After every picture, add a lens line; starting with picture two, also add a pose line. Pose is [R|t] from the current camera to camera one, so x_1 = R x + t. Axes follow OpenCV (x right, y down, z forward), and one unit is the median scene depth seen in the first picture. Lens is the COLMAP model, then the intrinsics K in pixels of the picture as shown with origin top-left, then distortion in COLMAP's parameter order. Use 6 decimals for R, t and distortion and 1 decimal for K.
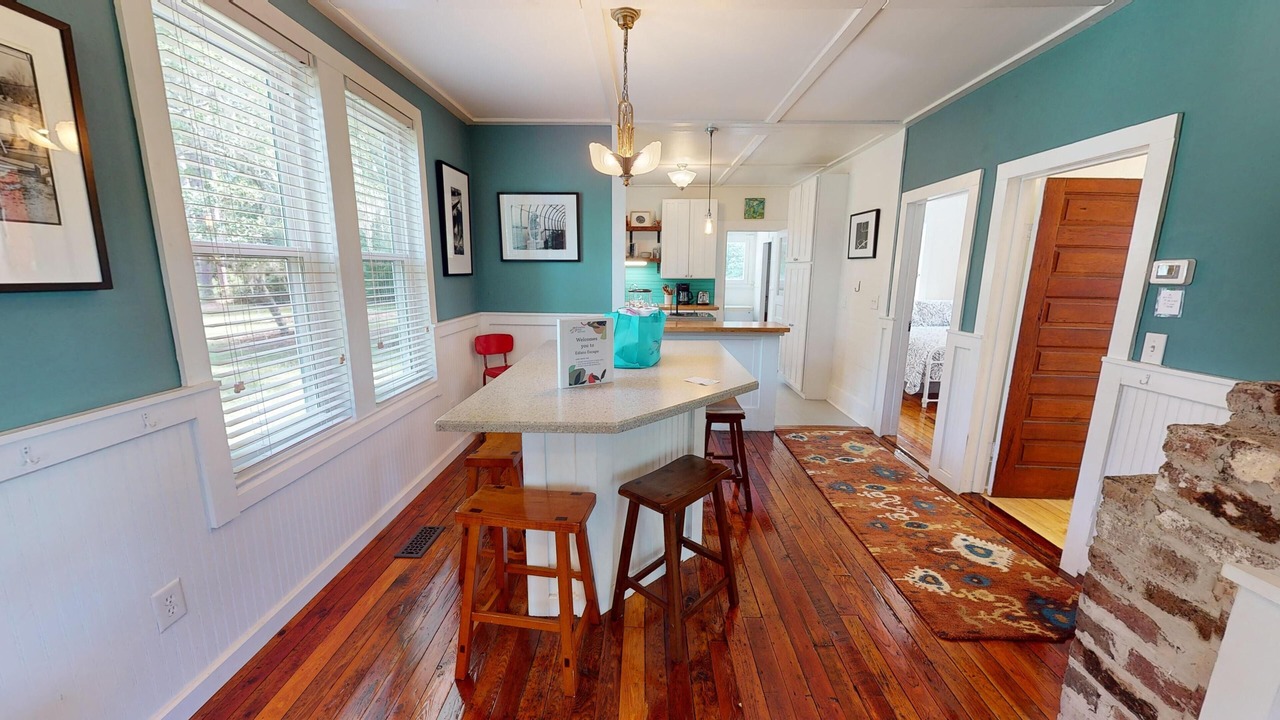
lens RADIAL K [[469.5, 0, 638.8], [0, 469.5, 358.5], [0, 0, 1]] dist [-0.001456, -0.000079]
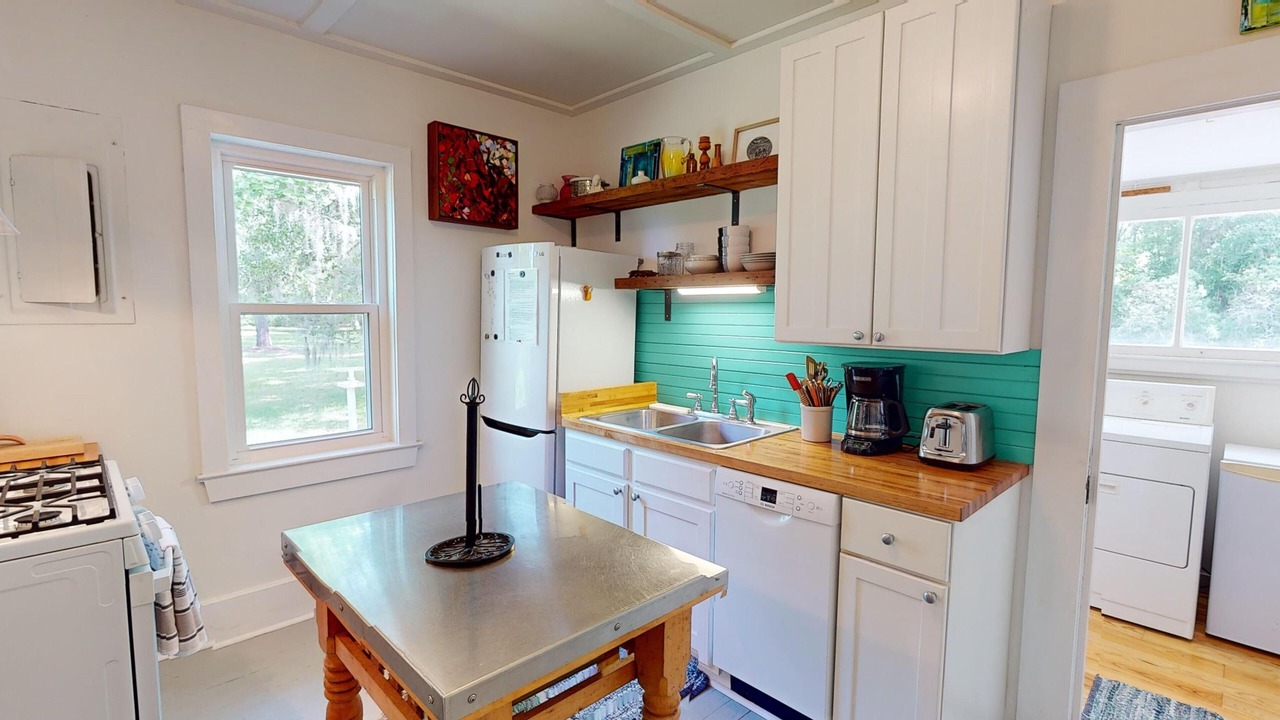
lens RADIAL K [[595.6, 0, 640.6], [0, 595.6, 362.8], [0, 0, 1]] dist [-0.001976, -0.001177]
pose [[0.707202, 0.058673, -0.704573, 0.229831], [-0.134432, 0.989529, -0.052531, -0.129197], [0.694114, 0.131867, 0.707685, 0.696661]]
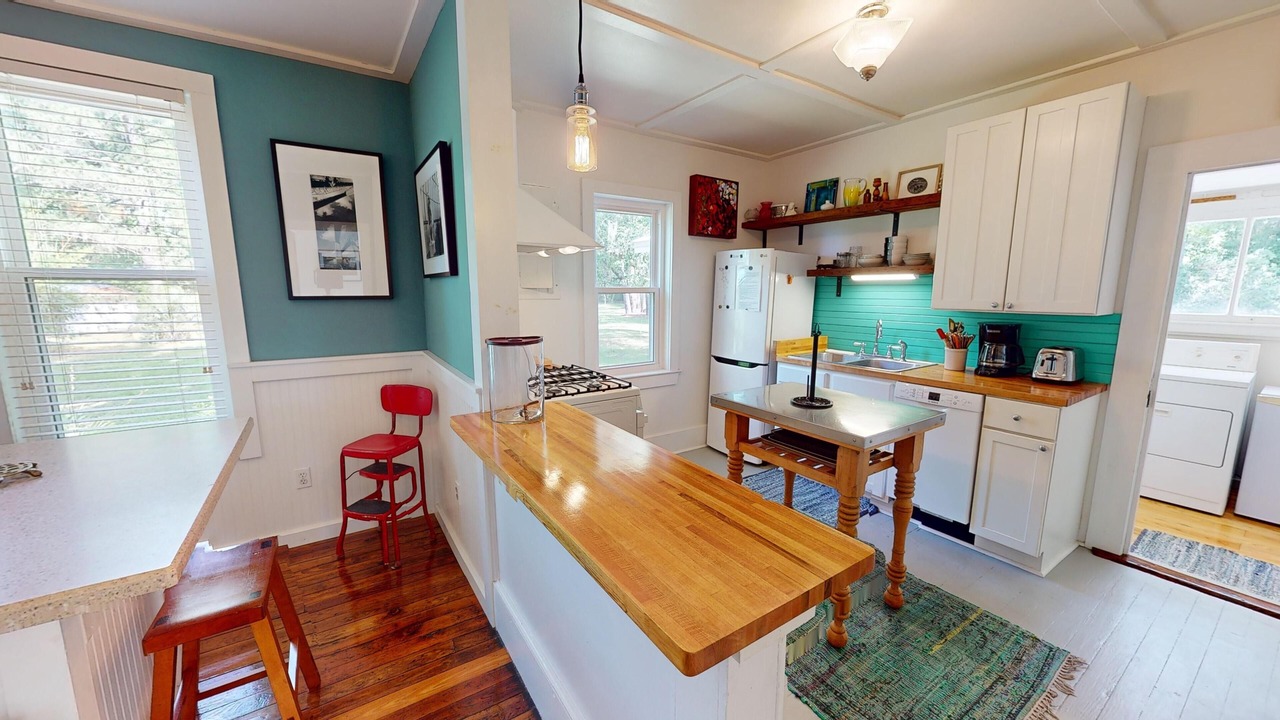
lens RADIAL K [[469.5, 0, 641.2], [0, 469.5, 361.3], [0, 0, 1]] dist [-0.001456, -0.000079]
pose [[0.570071, 0.118000, -0.813077, 0.252376], [-0.151692, 0.987735, 0.036992, -0.096369], [0.807470, 0.102250, 0.580979, 0.520723]]
